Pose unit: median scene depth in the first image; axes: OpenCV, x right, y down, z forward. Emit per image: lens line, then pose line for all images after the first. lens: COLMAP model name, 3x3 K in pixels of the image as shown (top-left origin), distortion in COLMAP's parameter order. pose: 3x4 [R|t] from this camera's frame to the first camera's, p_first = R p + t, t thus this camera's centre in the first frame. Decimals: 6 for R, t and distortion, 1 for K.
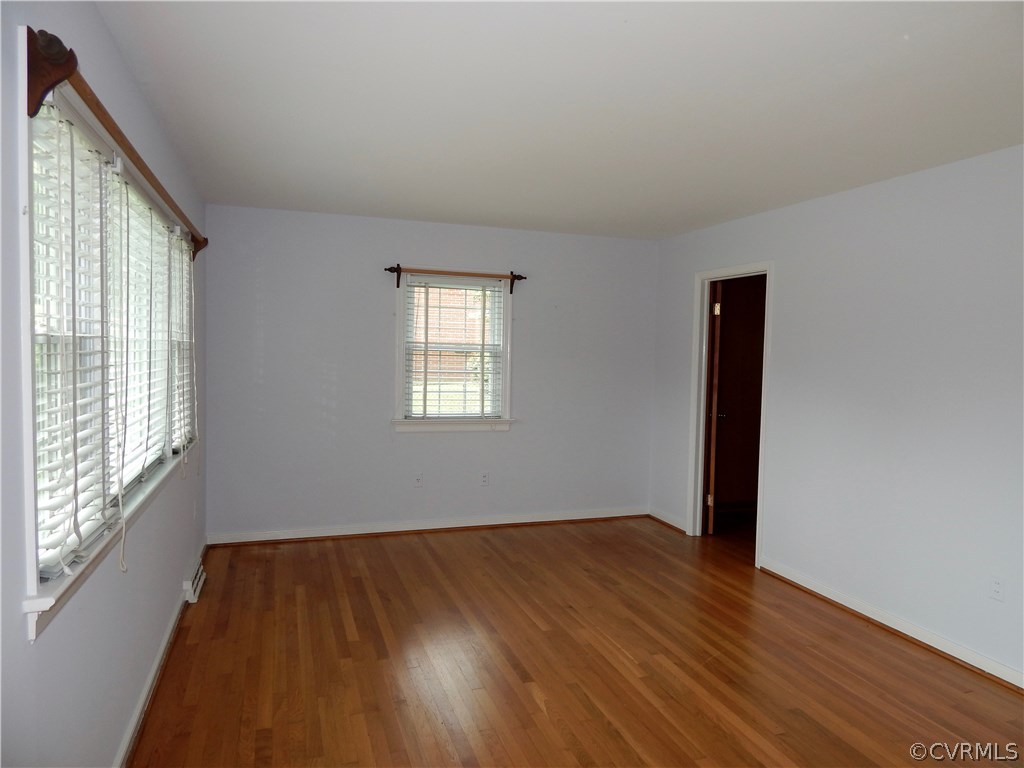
lens RADIAL K [[672.7, 0, 512.0], [0, 672.7, 384.0], [0, 0, 1]] dist [0.002617, 0.000025]
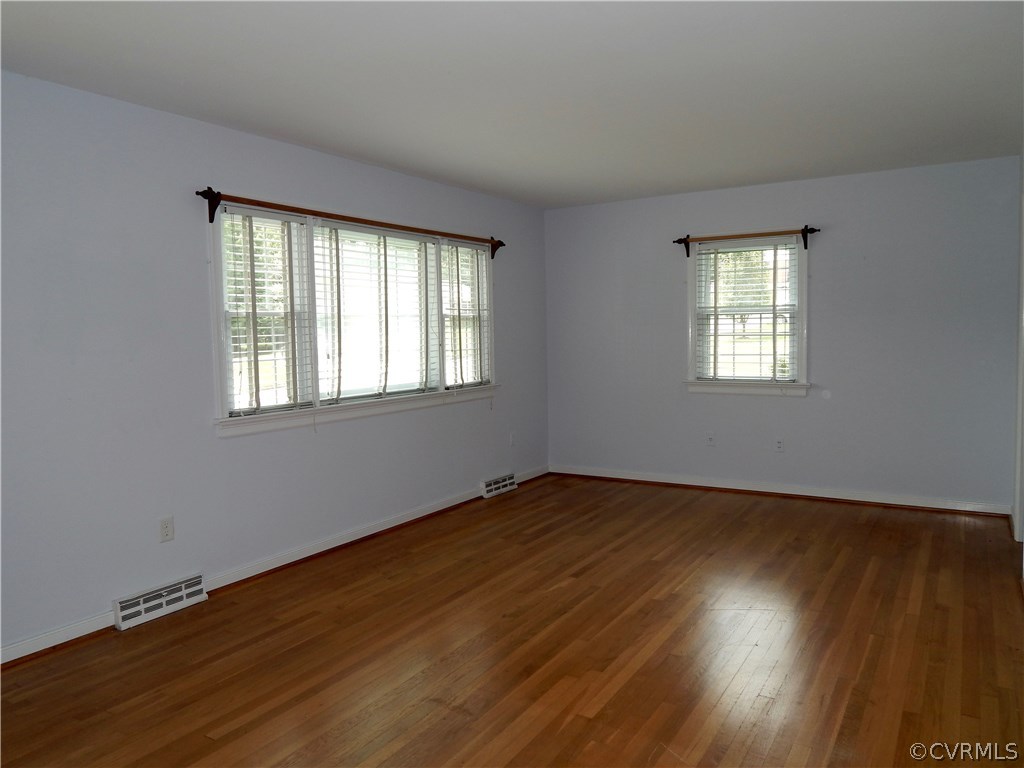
lens RADIAL K [[734.8, 0, 512.0], [0, 734.8, 384.0], [0, 0, 1]] dist [0.008840, -0.002711]
pose [[0.639363, 0.020472, -0.768632, 0.548770], [-0.005286, 0.999739, 0.022230, 0.033796], [0.768887, -0.010150, 0.639304, 0.032739]]
